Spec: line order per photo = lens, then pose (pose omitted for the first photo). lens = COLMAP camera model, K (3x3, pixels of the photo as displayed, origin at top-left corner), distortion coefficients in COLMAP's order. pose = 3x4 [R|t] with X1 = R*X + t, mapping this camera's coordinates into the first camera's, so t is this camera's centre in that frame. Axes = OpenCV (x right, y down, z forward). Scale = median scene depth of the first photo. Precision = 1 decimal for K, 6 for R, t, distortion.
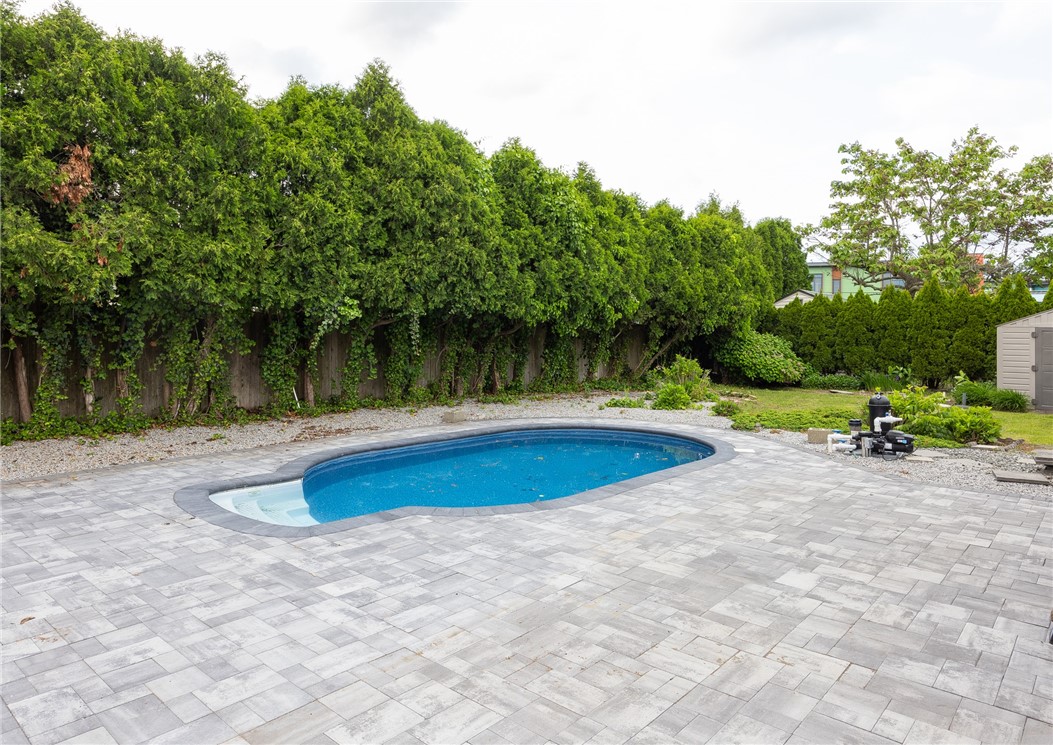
lens RADIAL K [[659.2, 0, 525.0], [0, 659.2, 323.7], [0, 0, 1]] dist [-0.000262, -0.000138]
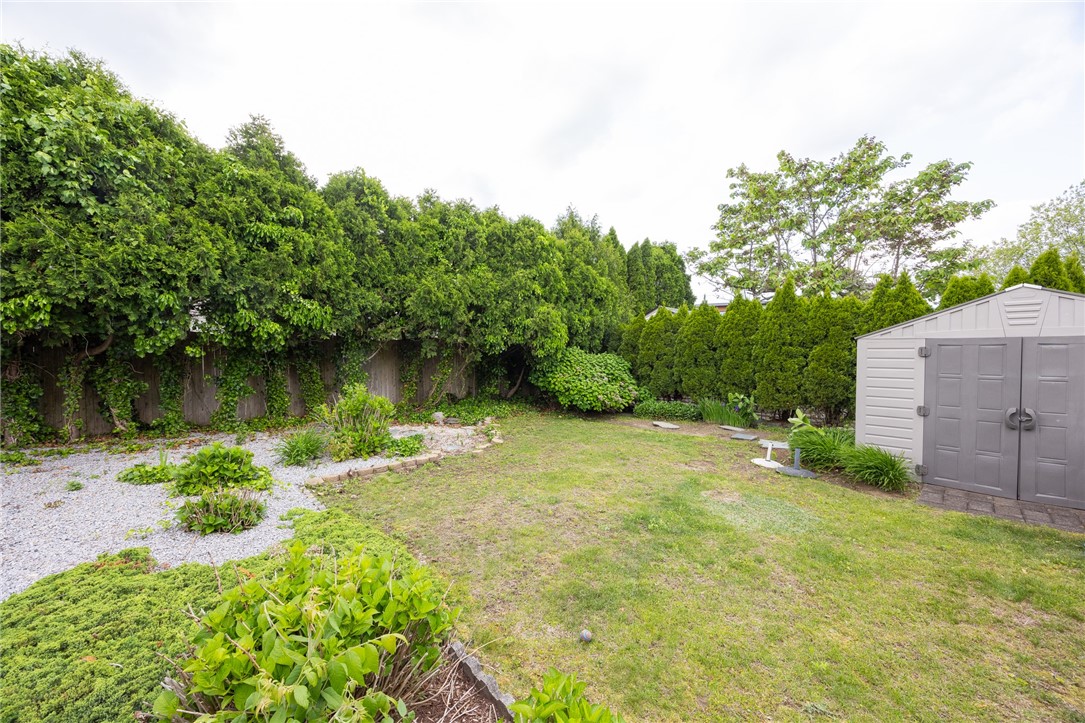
lens RADIAL K [[418.3, 0, 544.2], [0, 418.3, 360.5], [0, 0, 1]] dist [-0.000656, -0.000145]
pose [[0.996432, -0.002811, -0.084347, 0.362542], [0.005248, 0.999575, 0.028688, 0.009262], [0.084231, -0.029028, 0.996023, 0.465333]]
